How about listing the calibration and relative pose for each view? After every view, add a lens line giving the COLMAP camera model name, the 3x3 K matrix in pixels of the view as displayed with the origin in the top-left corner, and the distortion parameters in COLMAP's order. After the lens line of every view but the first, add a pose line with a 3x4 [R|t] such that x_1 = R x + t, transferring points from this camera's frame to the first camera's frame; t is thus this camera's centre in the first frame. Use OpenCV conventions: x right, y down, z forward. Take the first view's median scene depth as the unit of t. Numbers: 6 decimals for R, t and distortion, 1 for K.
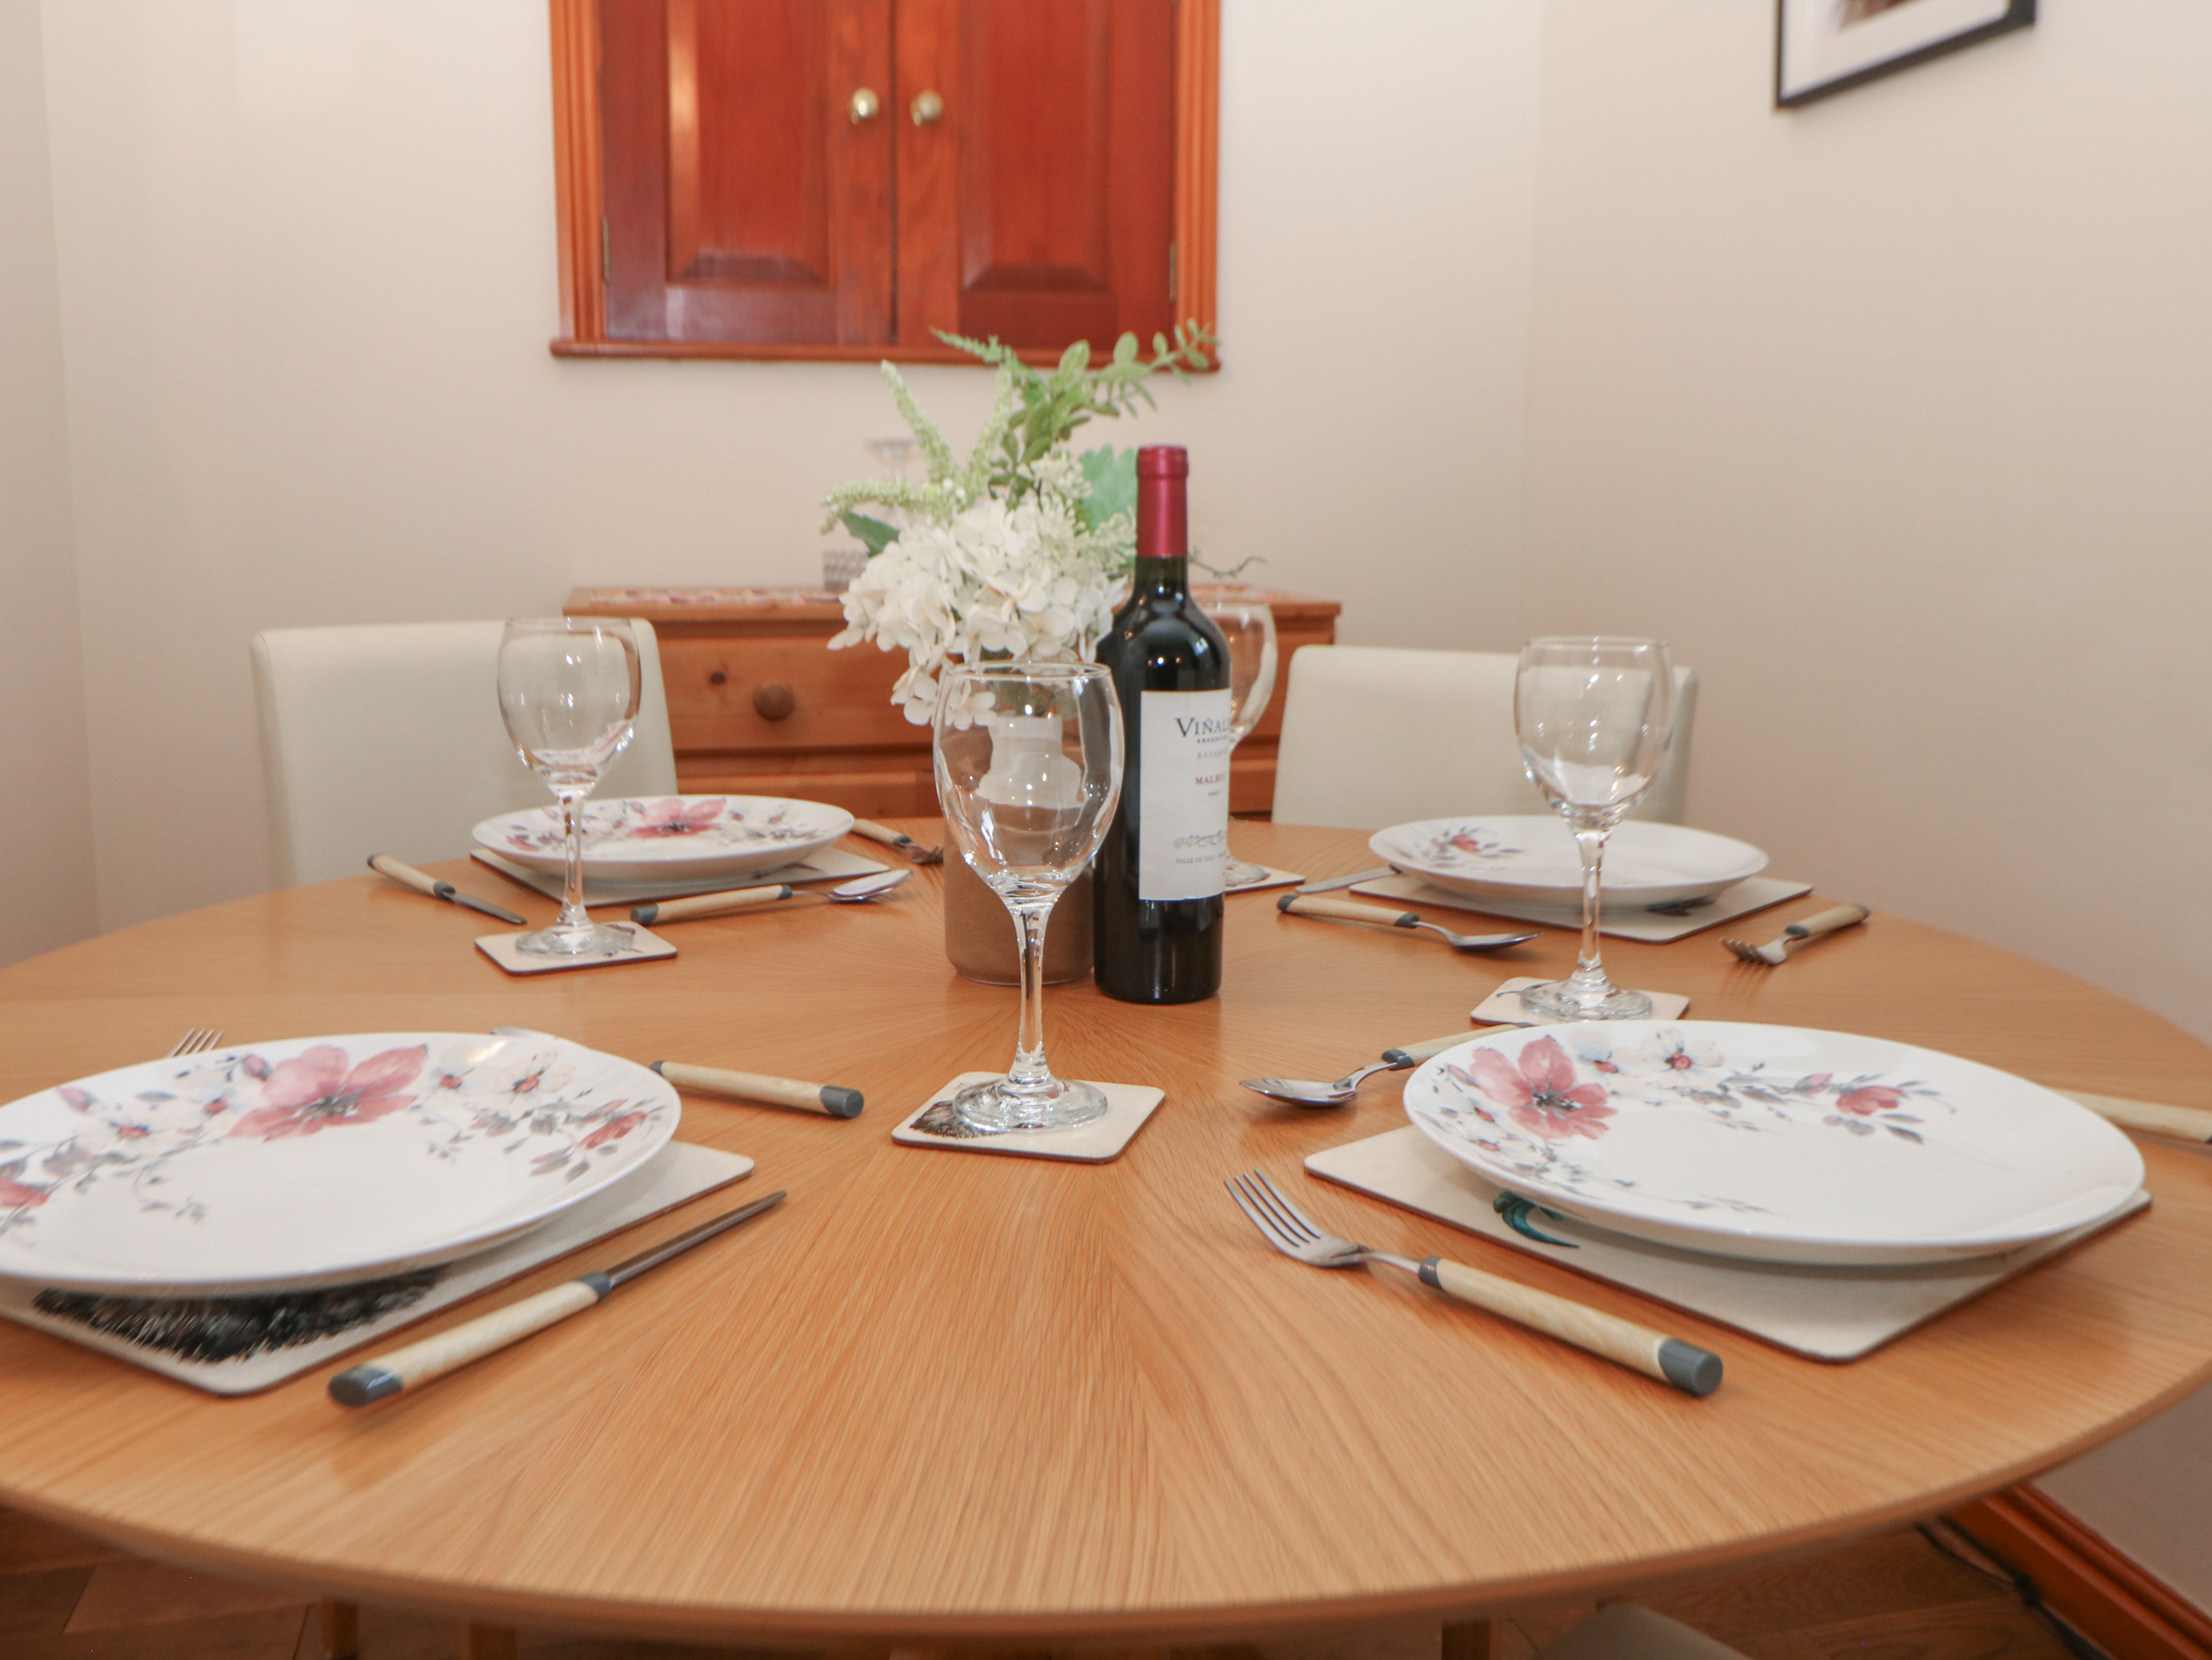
lens RADIAL K [[1995.2, 0, 1107.5], [0, 1995.2, 821.5], [0, 0, 1]] dist [0.012334, -0.002331]
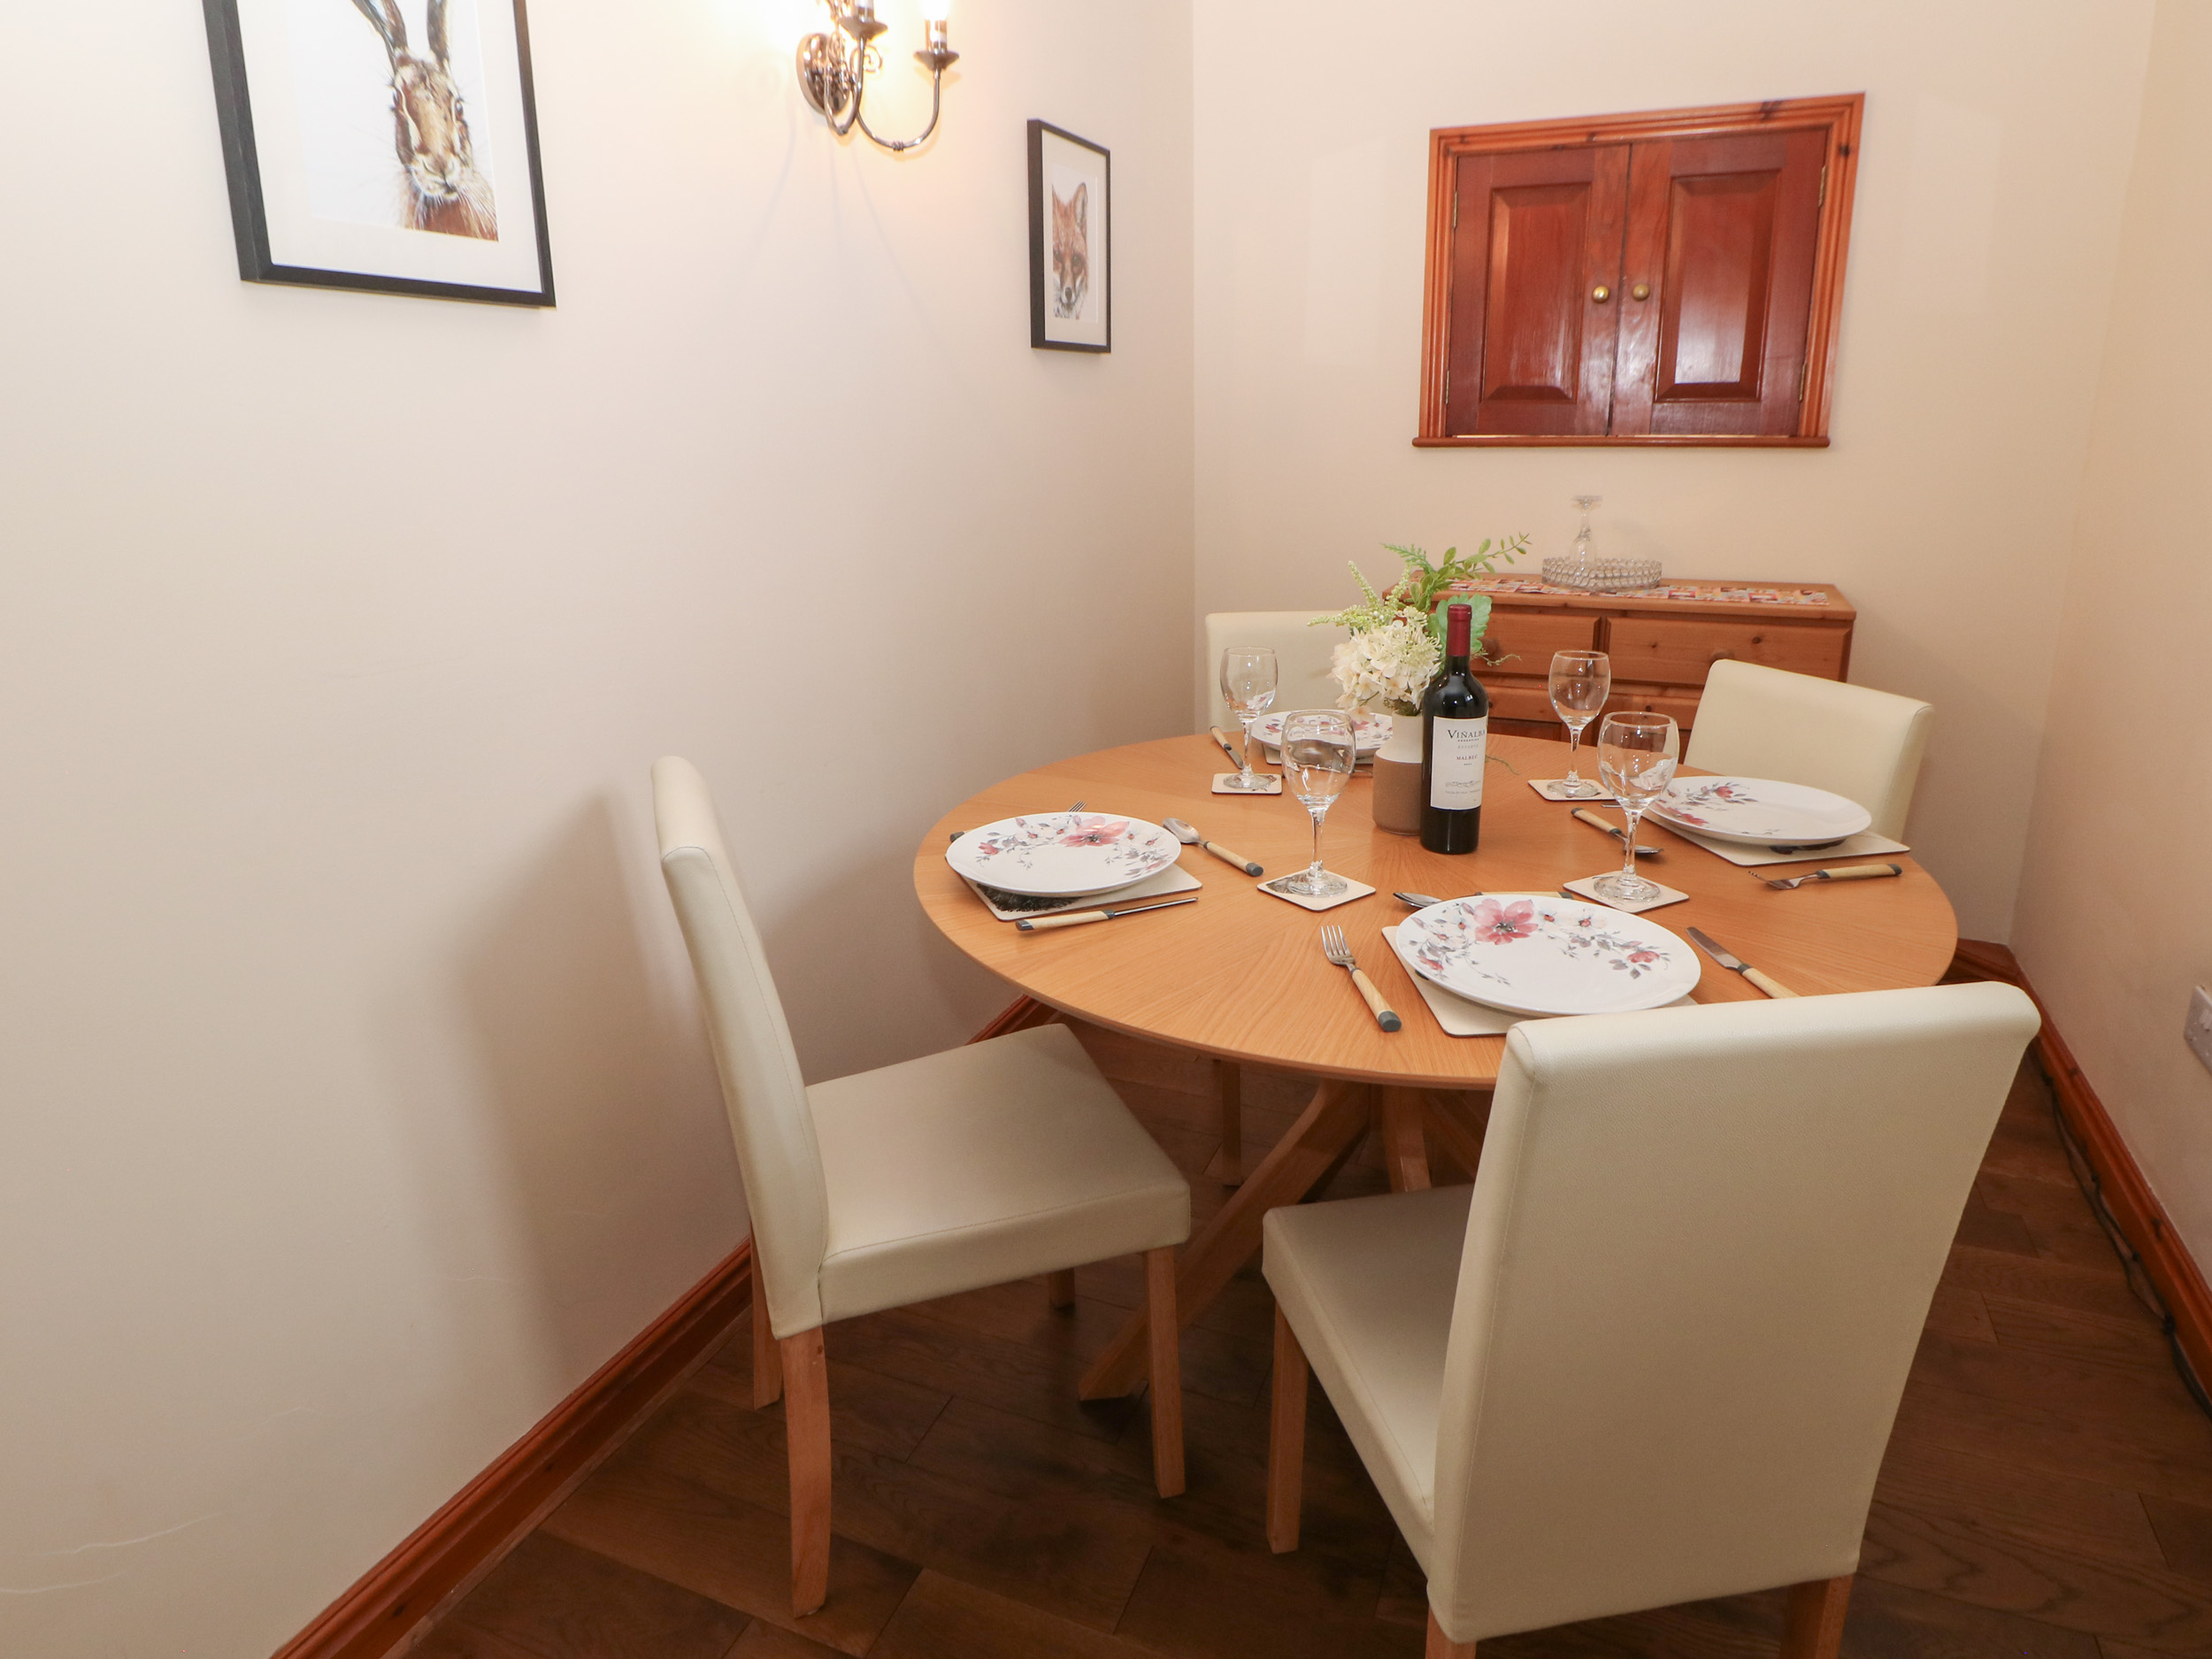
lens RADIAL K [[1175.7, 0, 1056.8], [0, 1175.7, 824.6], [0, 0, 1]] dist [-0.003412, -0.012689]
pose [[0.793965, 0.166970, -0.584586, 0.587884], [-0.079005, 0.981730, 0.173101, -0.175073], [0.602809, -0.091251, 0.792651, -0.402900]]
